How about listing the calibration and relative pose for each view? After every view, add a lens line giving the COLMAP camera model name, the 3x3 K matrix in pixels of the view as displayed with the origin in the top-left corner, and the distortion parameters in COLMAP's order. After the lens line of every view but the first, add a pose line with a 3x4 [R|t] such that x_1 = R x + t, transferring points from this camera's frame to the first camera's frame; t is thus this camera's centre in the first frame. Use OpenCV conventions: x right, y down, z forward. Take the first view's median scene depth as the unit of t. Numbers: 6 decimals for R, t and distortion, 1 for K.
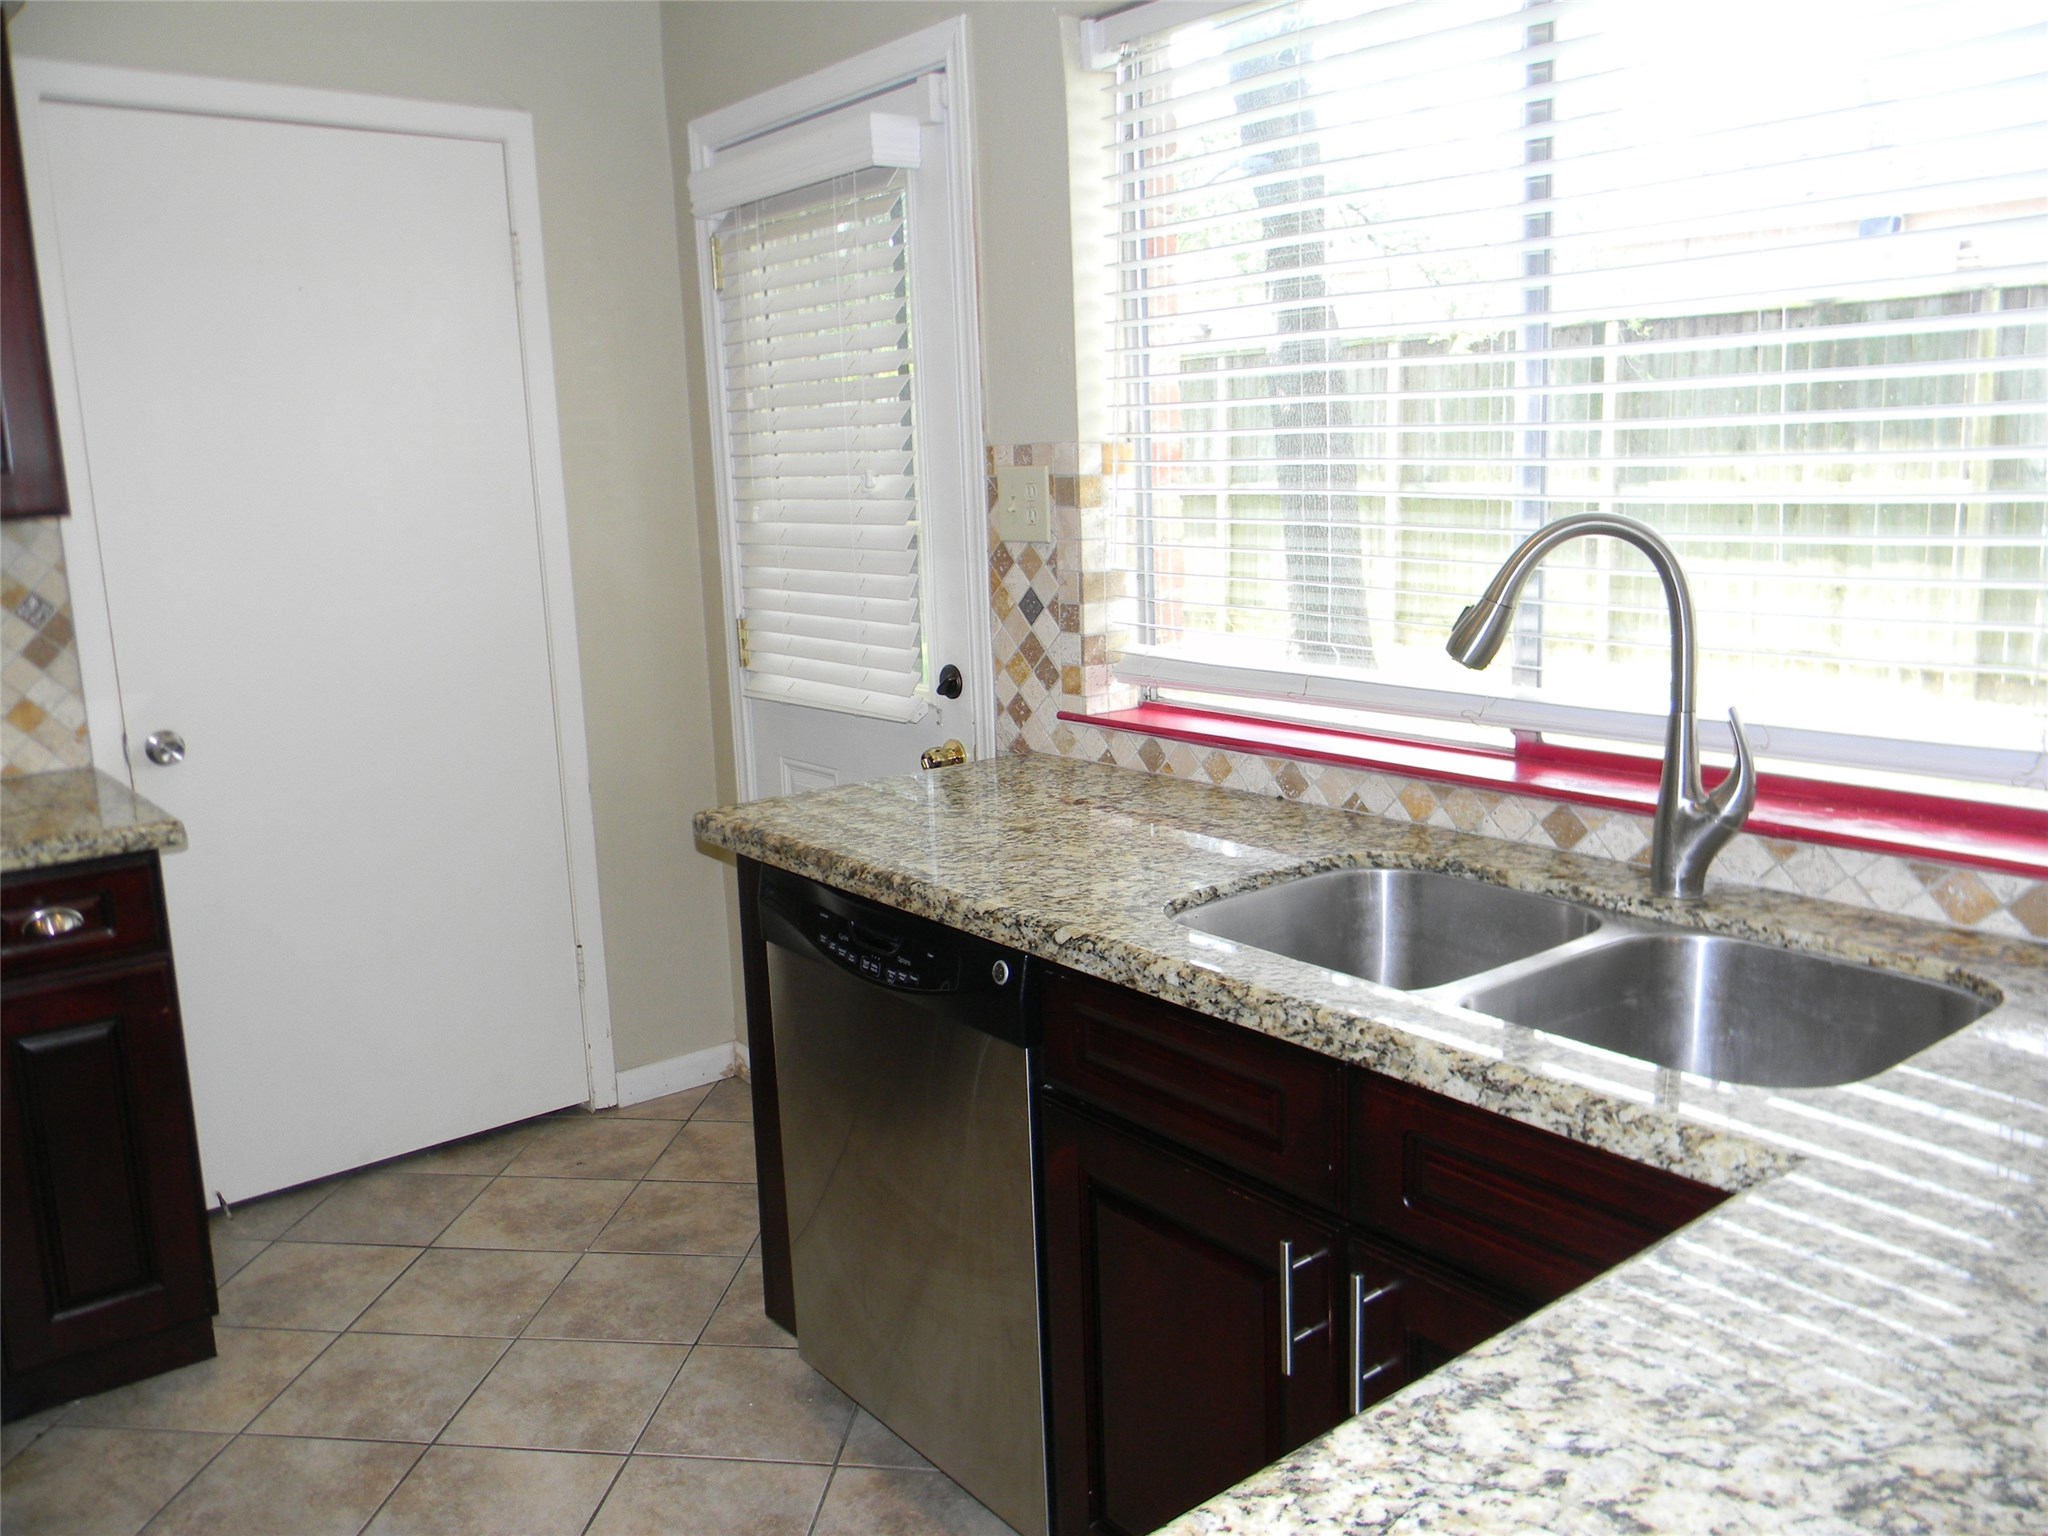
lens RADIAL K [[1654.3, 0, 1024.0], [0, 1654.3, 768.0], [0, 0, 1]] dist [0.000373, -0.009651]
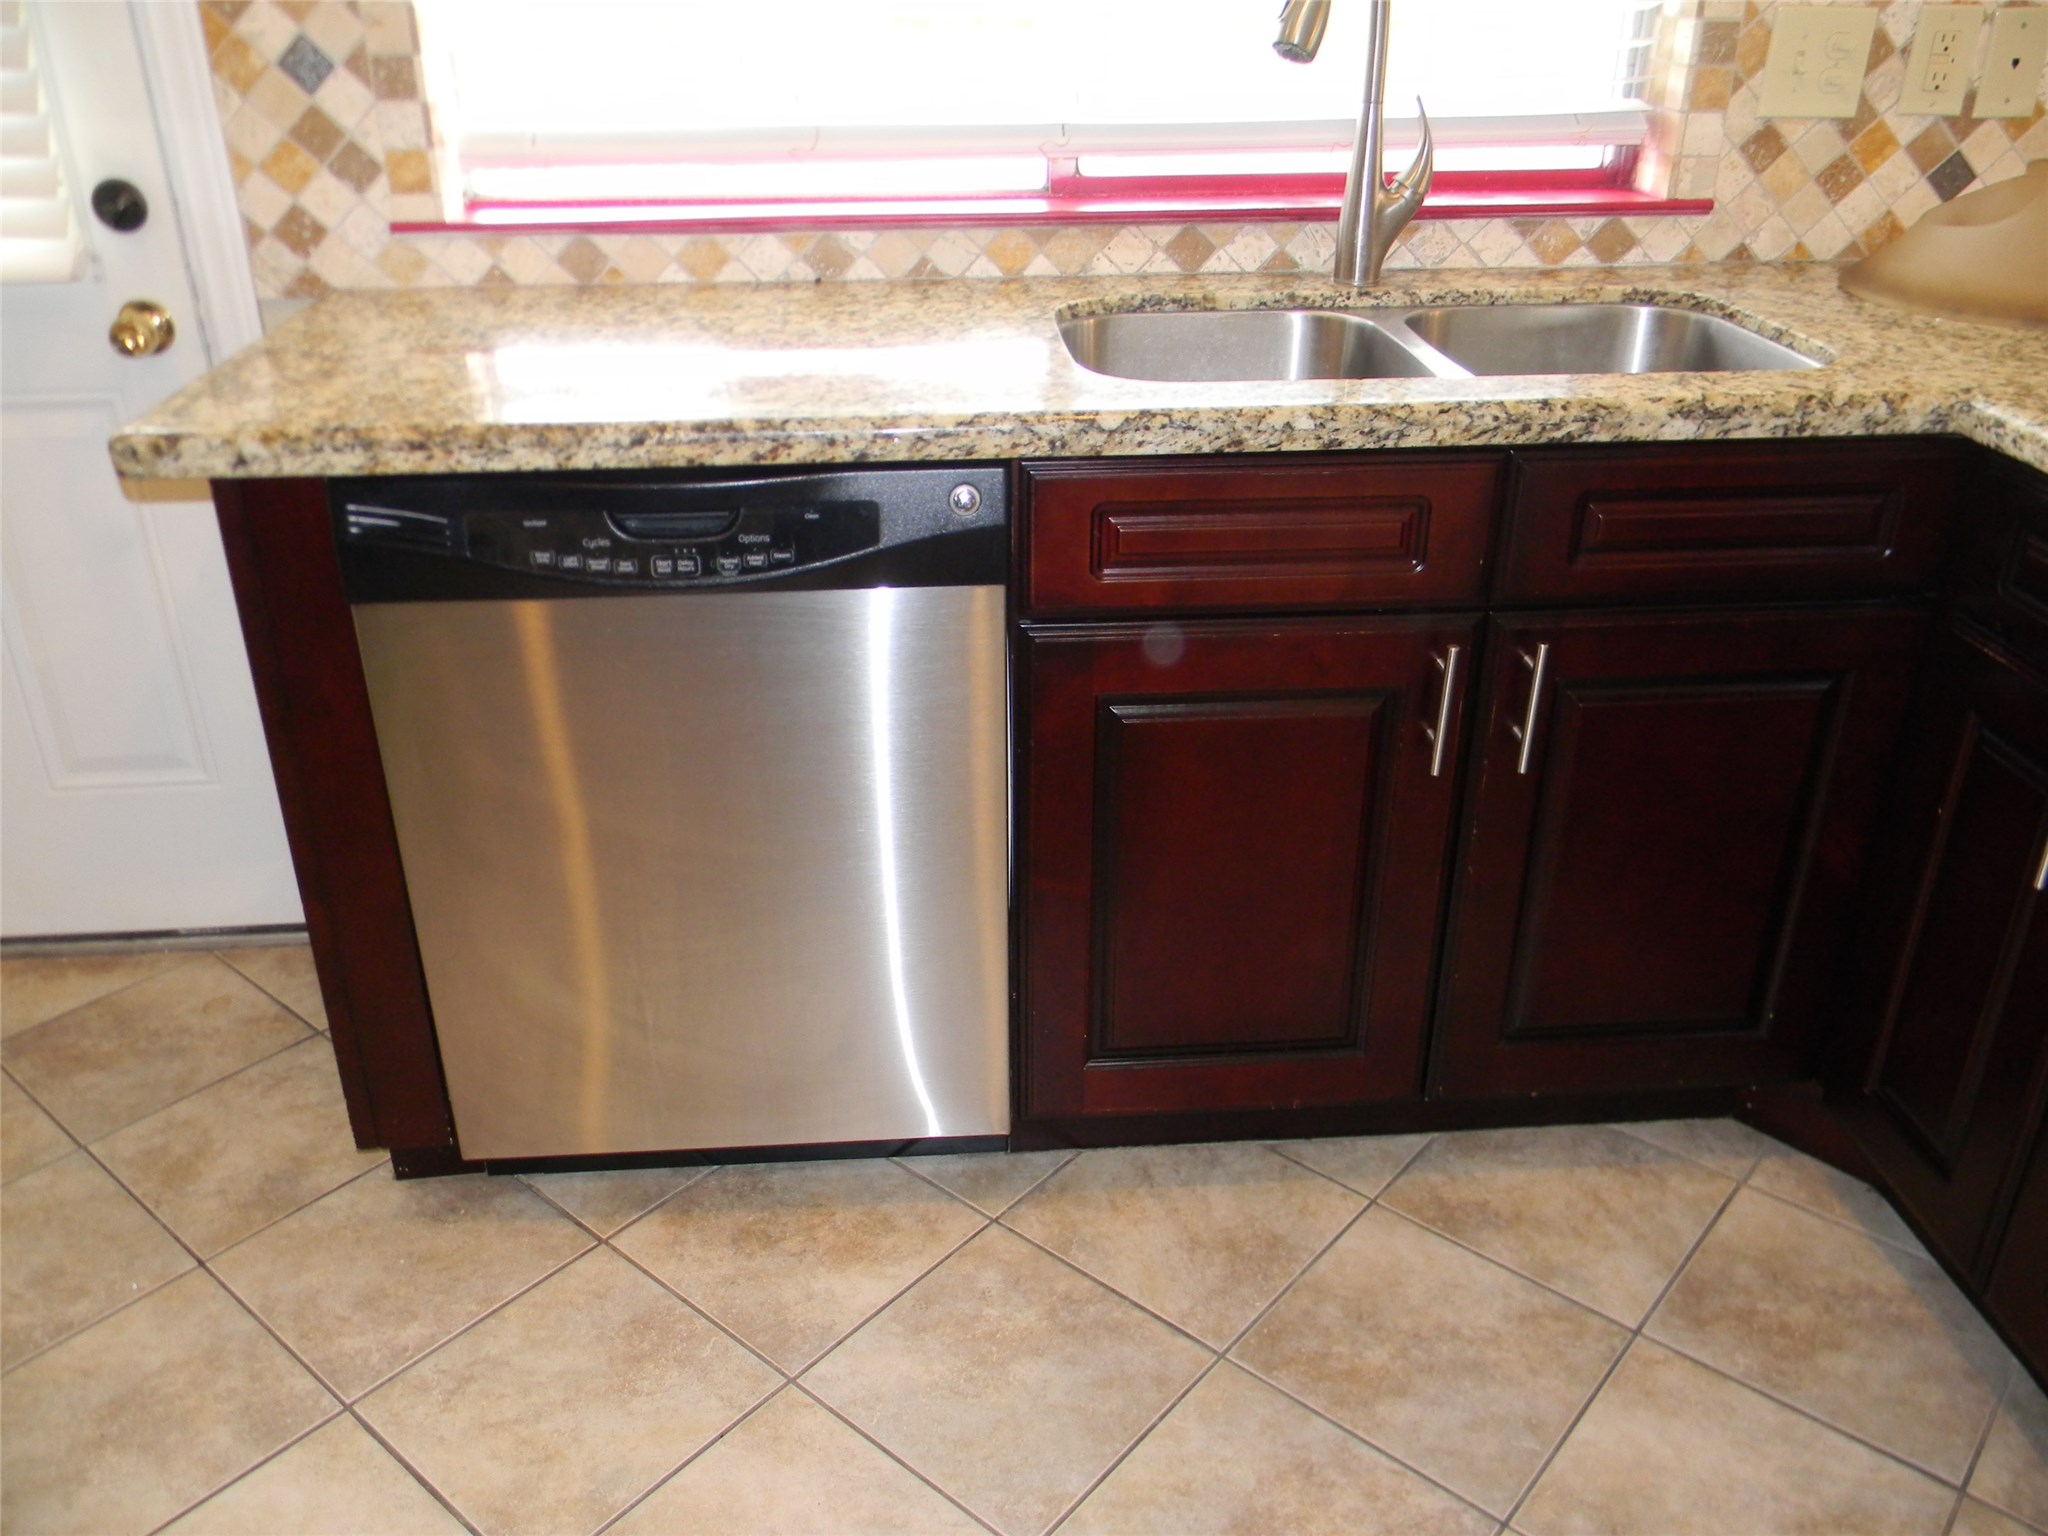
lens RADIAL K [[1654.3, 0, 1024.0], [0, 1654.3, 768.0], [0, 0, 1]] dist [0.000373, -0.009651]
pose [[0.553062, -0.343285, 0.759129, -0.661940], [0.141336, 0.936618, 0.320577, -0.005845], [-0.821064, -0.070007, 0.566527, 0.538503]]
